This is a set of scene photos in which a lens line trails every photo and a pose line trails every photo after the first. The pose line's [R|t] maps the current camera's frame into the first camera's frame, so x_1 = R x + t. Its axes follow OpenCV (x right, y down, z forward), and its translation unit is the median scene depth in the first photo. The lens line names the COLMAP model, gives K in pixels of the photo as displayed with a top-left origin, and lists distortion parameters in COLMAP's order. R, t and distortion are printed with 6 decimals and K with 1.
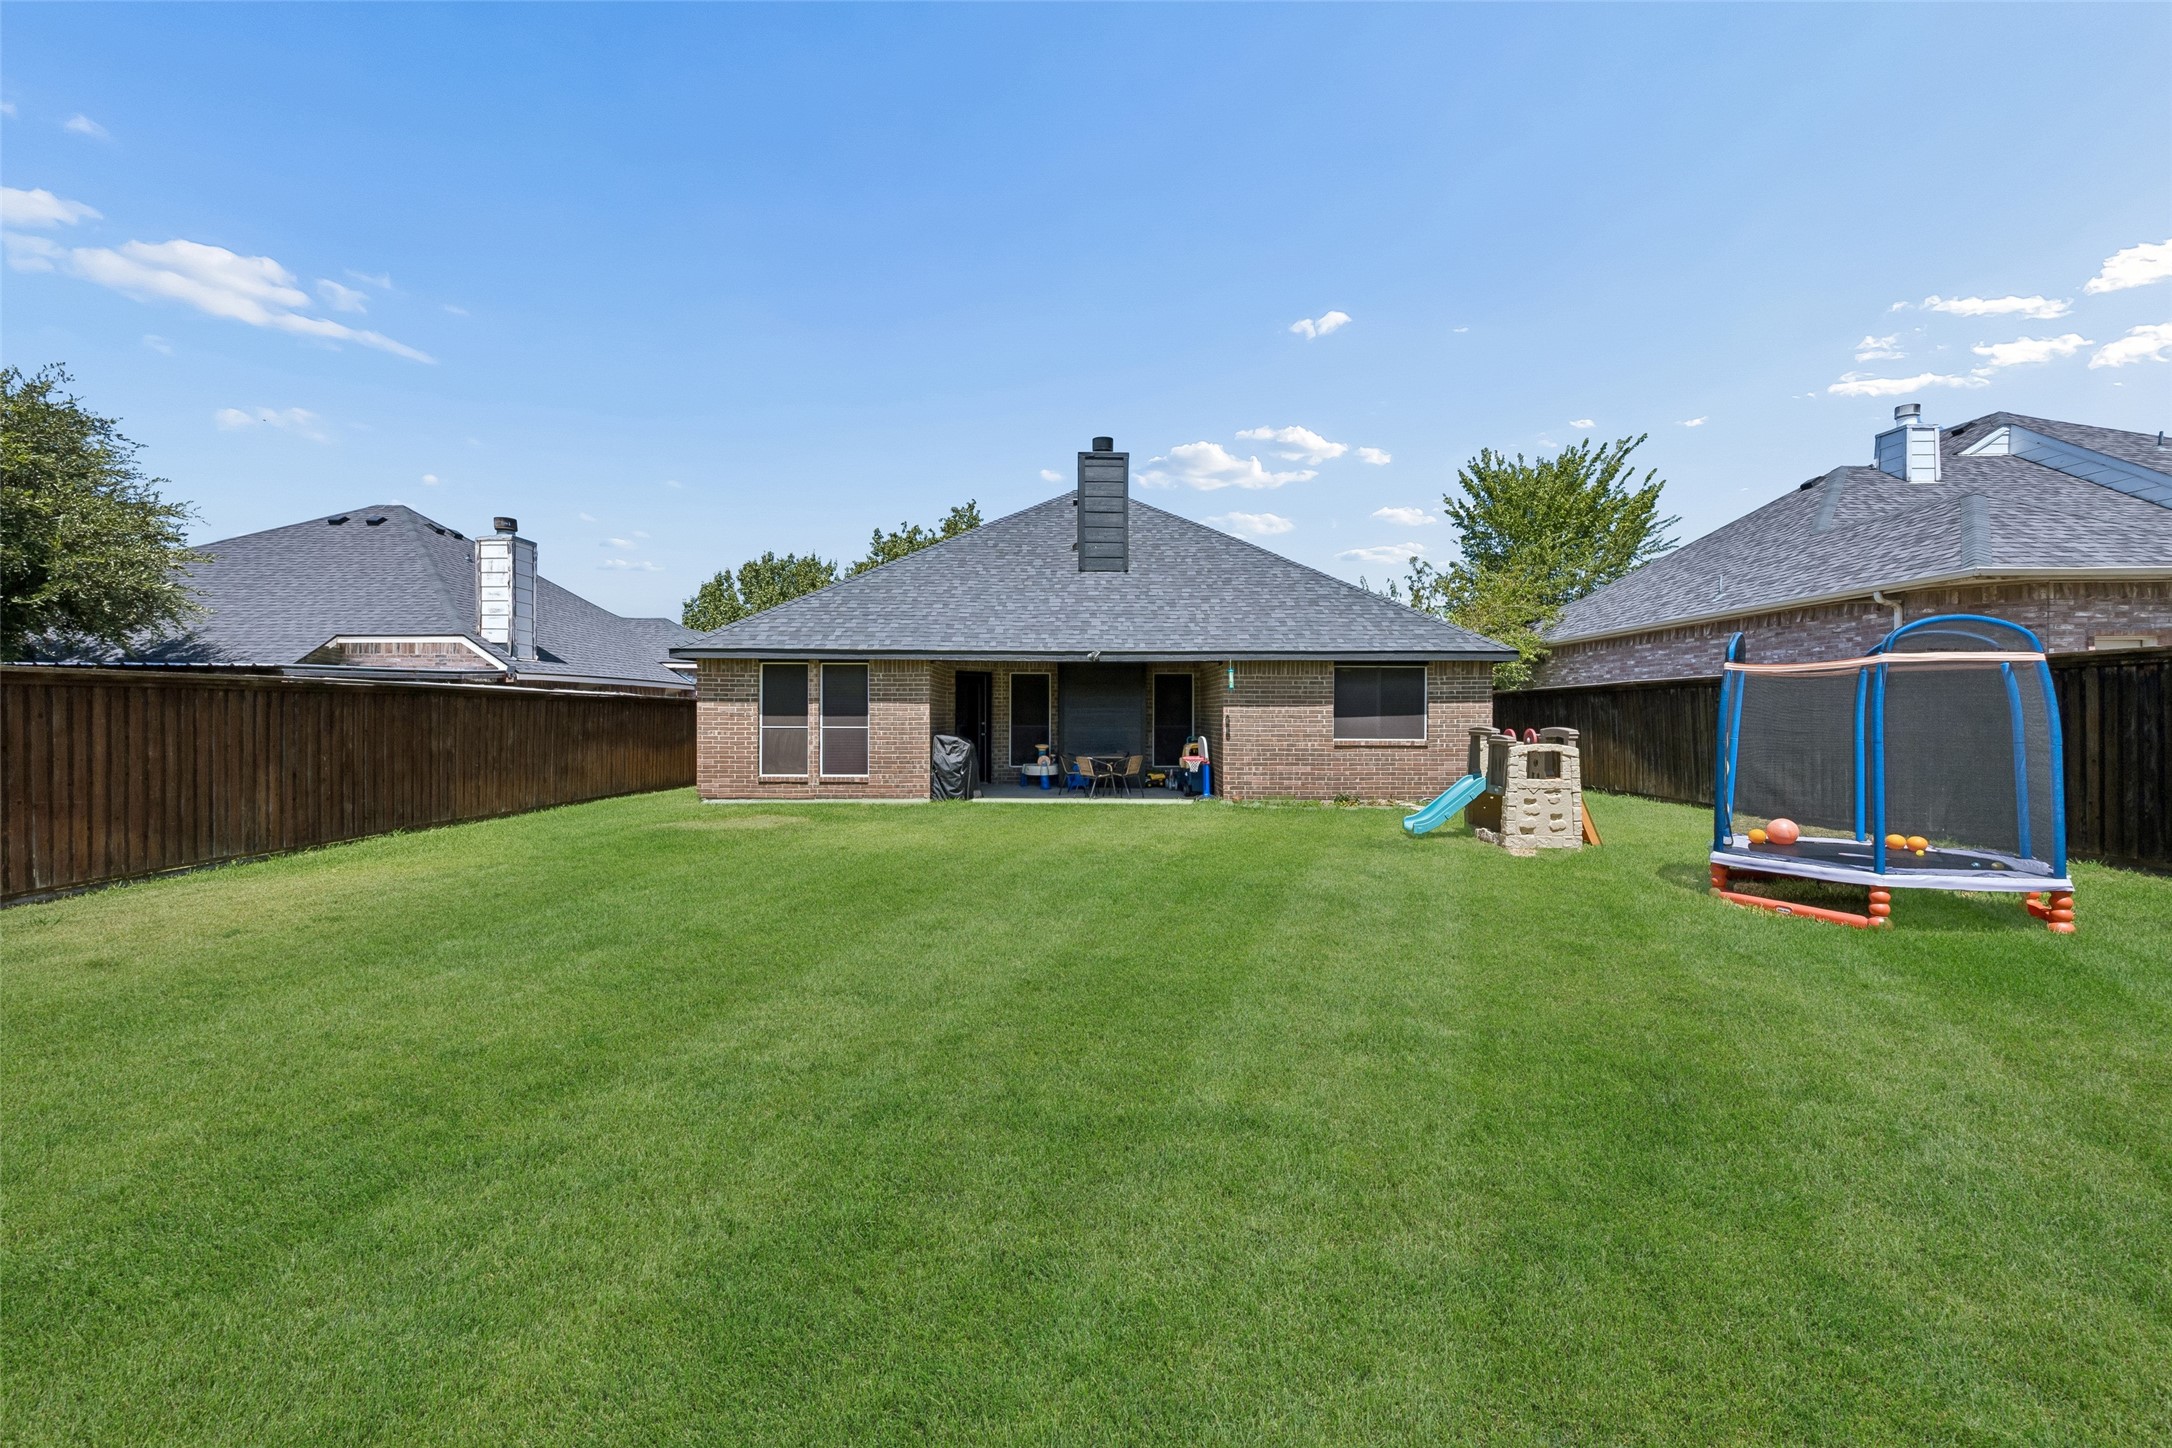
lens RADIAL K [[844.3, 0, 1087.0], [0, 844.3, 724.9], [0, 0, 1]] dist [0.001863, 0.000375]
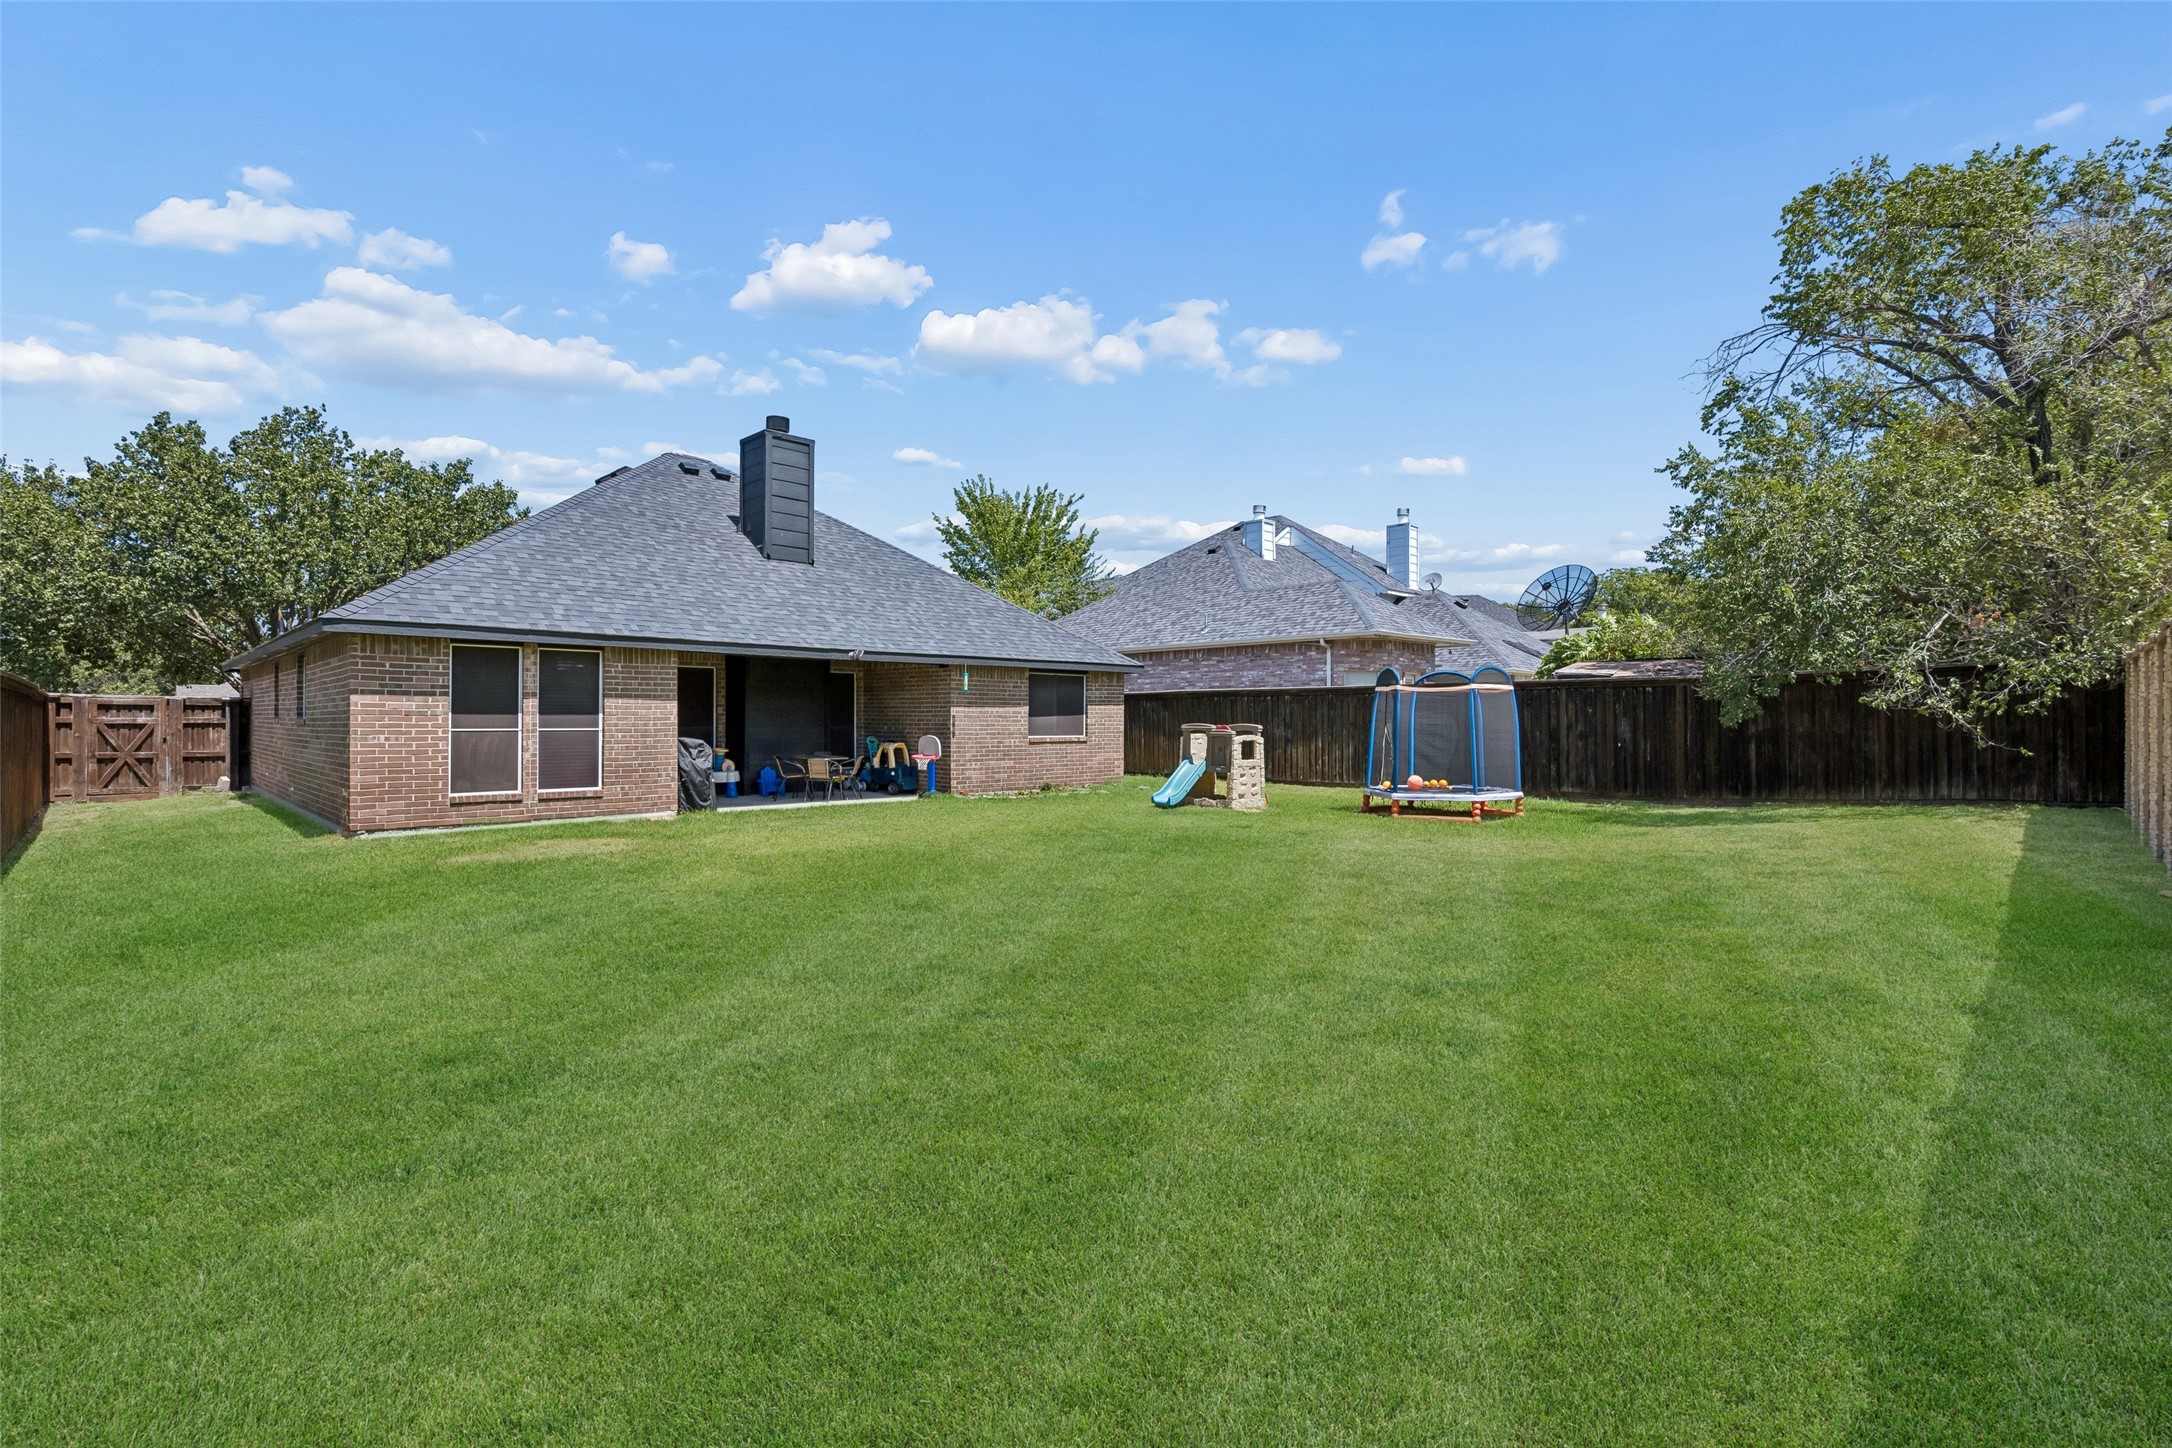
lens RADIAL K [[999.4, 0, 1075.4], [0, 999.4, 715.6], [0, 0, 1]] dist [-0.003695, -0.001255]
pose [[0.712801, 0.002165, 0.701363, -0.611152], [0.006553, 0.999931, -0.009746, 0.002306], [-0.701336, 0.011543, 0.712738, -0.009972]]
